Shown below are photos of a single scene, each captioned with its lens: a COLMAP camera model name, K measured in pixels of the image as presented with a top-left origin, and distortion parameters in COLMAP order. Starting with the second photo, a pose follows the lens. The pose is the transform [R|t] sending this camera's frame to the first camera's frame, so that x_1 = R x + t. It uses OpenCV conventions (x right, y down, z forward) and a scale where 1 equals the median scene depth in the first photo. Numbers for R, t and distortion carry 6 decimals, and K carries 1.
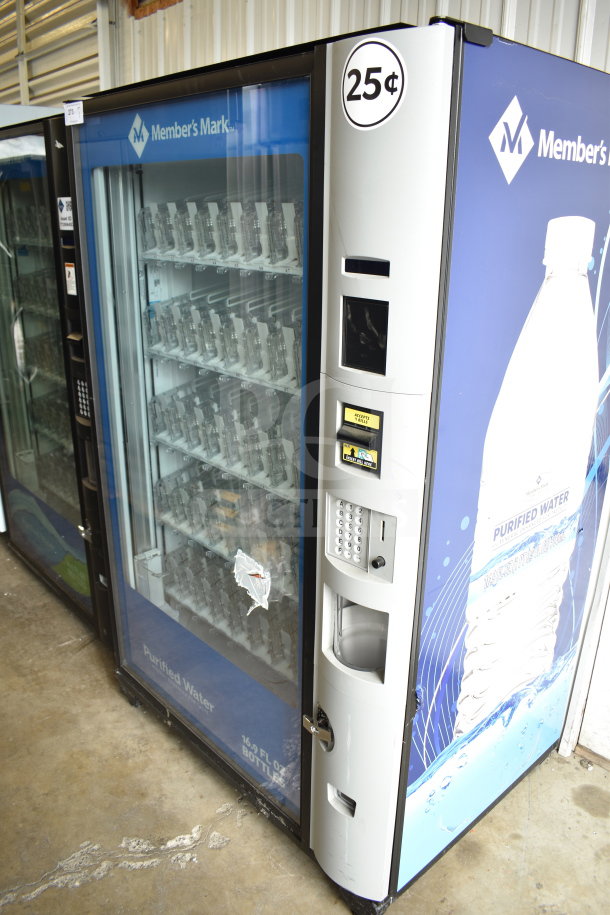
lens RADIAL K [[691.3, 0, 305.0], [0, 691.3, 457.5], [0, 0, 1]] dist [-0.107021, -0.001751]
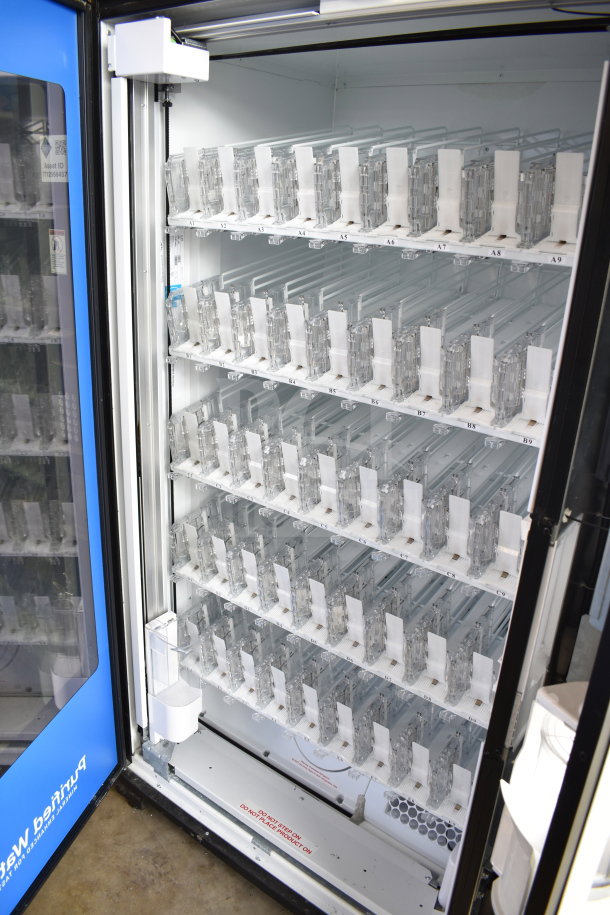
lens RADIAL K [[756.3, 0, 304.4], [0, 756.3, 441.8], [0, 0, 1]] dist [-0.111614, 0.014873]
pose [[0.990418, -0.040804, 0.131934, -0.174491], [0.038030, 0.999001, 0.023478, -0.067287], [-0.132760, -0.018235, 0.990980, 0.178465]]
